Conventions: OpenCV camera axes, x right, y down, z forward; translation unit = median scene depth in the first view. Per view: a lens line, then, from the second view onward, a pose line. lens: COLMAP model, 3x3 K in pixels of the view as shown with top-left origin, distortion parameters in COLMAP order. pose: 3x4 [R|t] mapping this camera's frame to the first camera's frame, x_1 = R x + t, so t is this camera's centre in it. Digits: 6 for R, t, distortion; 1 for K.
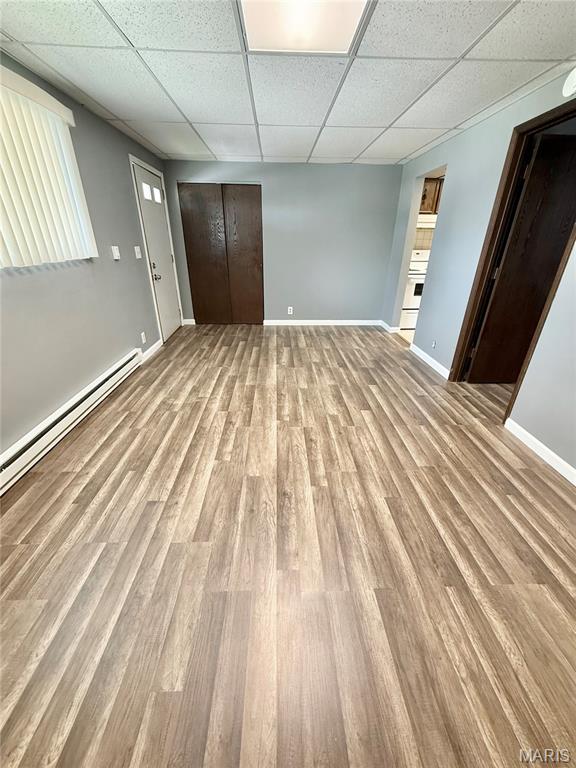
lens RADIAL K [[304.7, 0, 287.6], [0, 304.7, 382.8], [0, 0, 1]] dist [-0.002595, 0.000107]
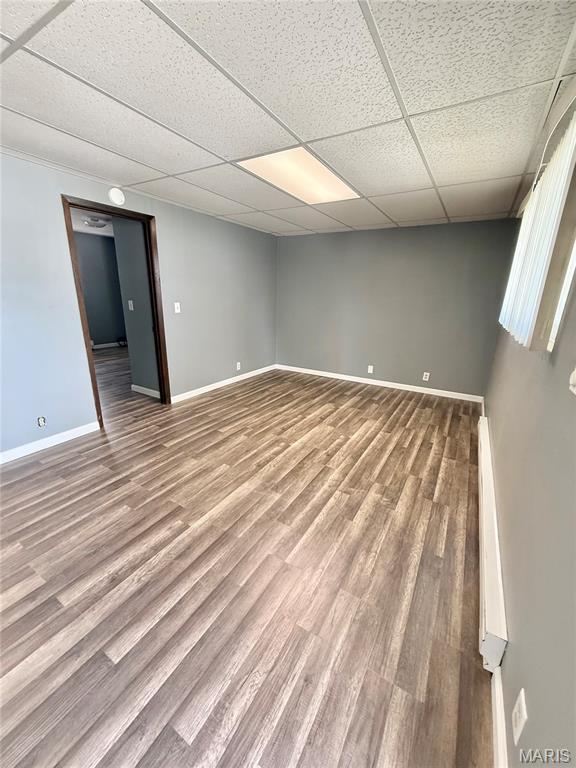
lens RADIAL K [[304.7, 0, 287.6], [0, 304.7, 382.8], [0, 0, 1]] dist [-0.002595, 0.000107]
pose [[-0.839087, -0.184217, 0.511856, -0.583146], [0.202713, 0.767267, 0.608448, -0.779881], [-0.504817, 0.614301, -0.606461, 1.587310]]
